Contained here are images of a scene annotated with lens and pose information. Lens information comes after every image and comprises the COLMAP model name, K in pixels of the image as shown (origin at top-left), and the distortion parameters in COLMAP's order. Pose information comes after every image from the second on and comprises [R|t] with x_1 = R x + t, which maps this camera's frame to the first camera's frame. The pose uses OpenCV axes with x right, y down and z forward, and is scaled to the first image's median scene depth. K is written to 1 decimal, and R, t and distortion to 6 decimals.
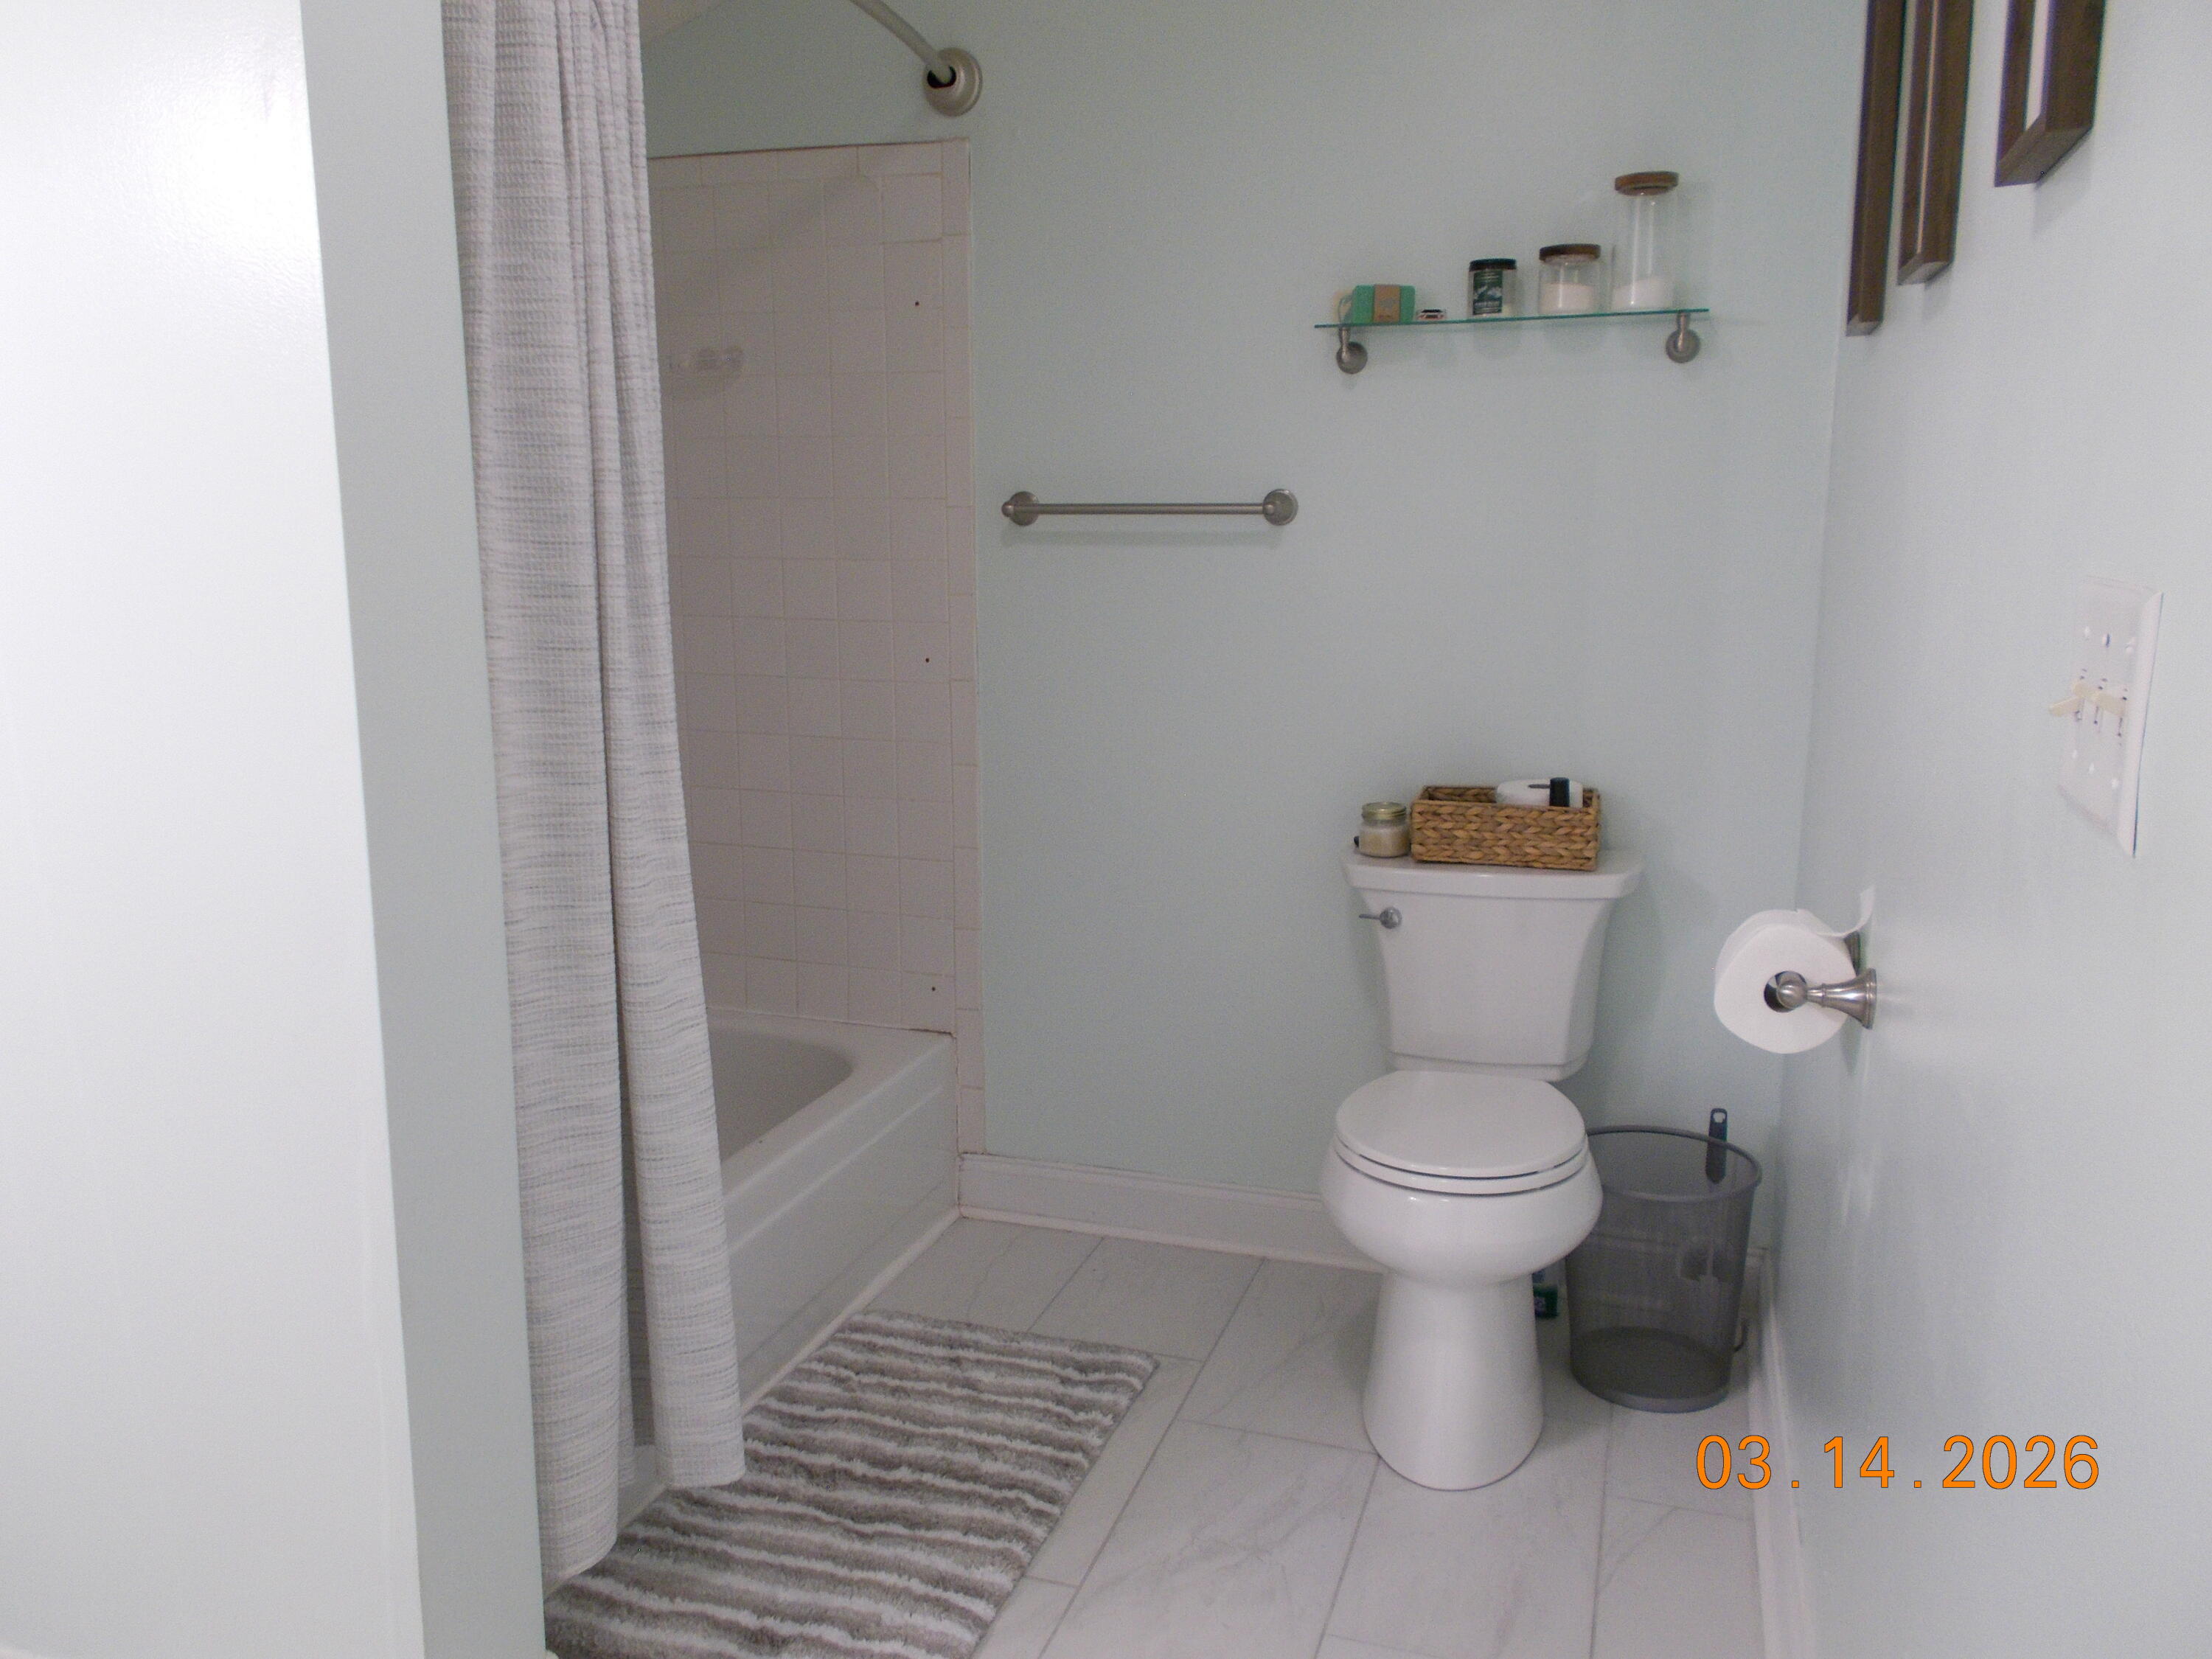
lens RADIAL K [[1730.6, 0, 1110.0], [0, 1730.6, 819.1], [0, 0, 1]] dist [0.025902, -0.005524]
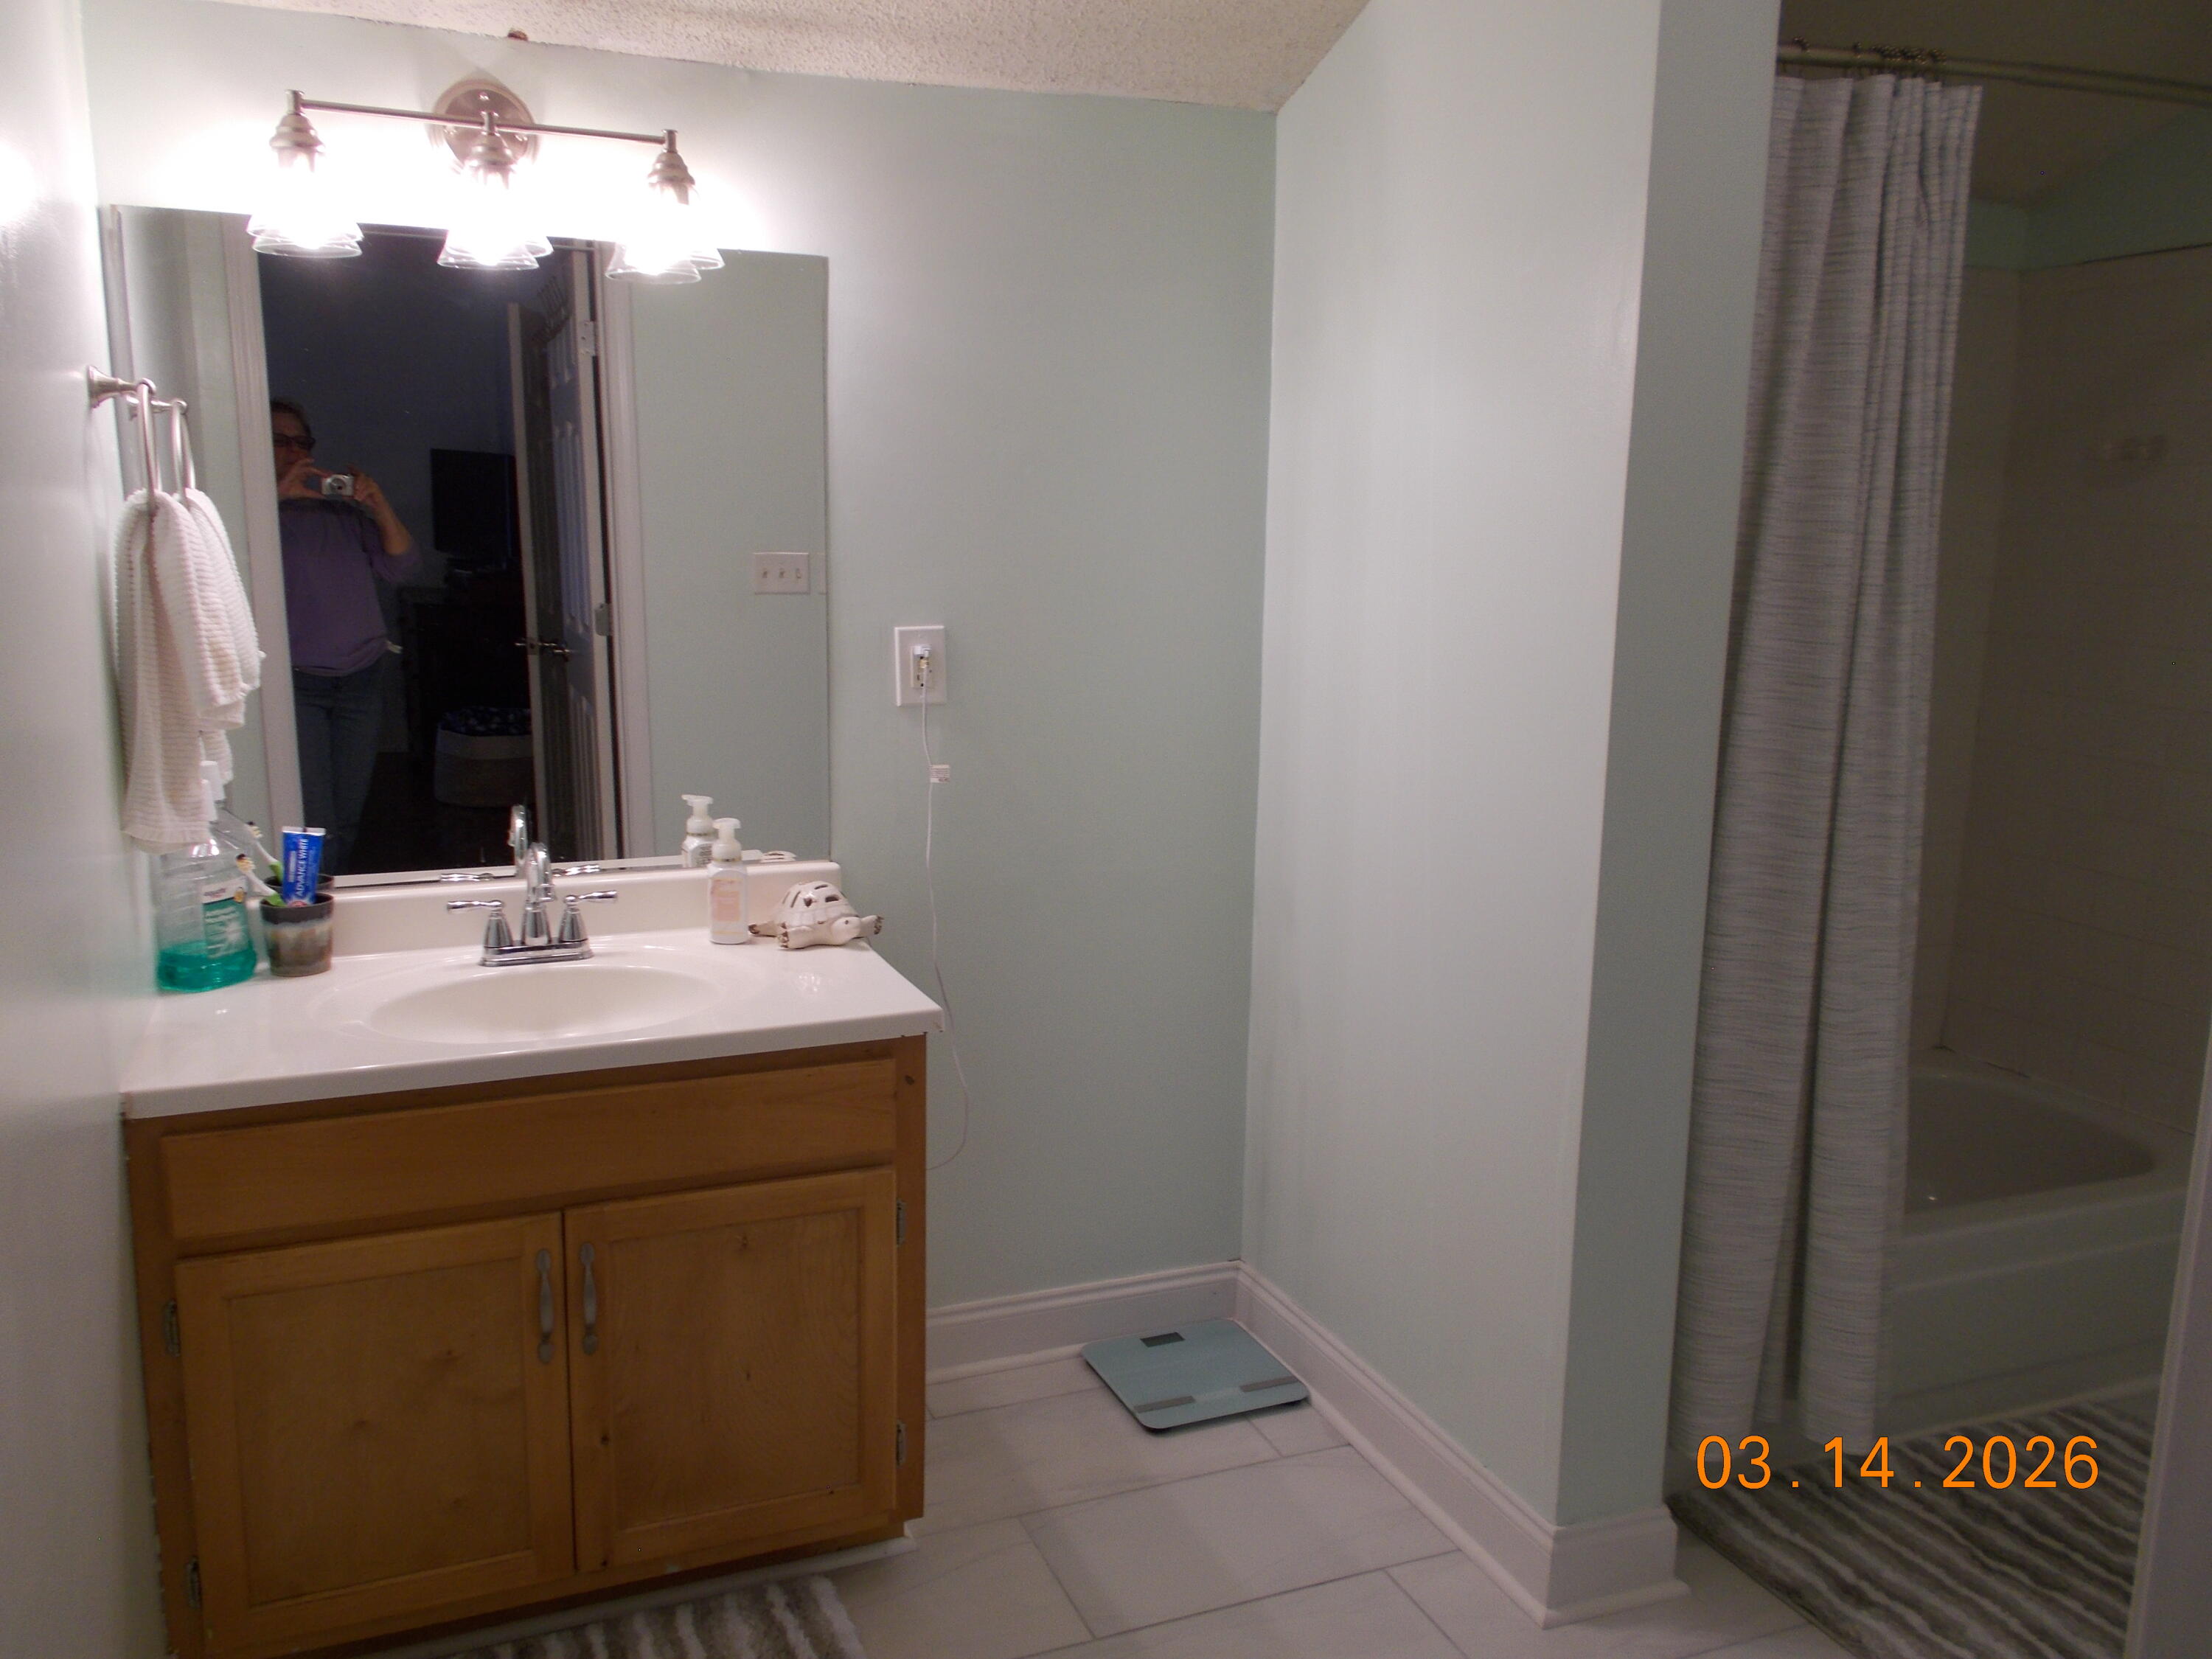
lens RADIAL K [[1730.6, 0, 1110.0], [0, 1730.6, 819.1], [0, 0, 1]] dist [0.025902, -0.005524]
pose [[0.663073, 0.139843, -0.735376, 0.264260], [-0.153207, 0.986952, 0.049541, -0.017721], [0.732709, 0.079815, 0.675846, -0.190842]]
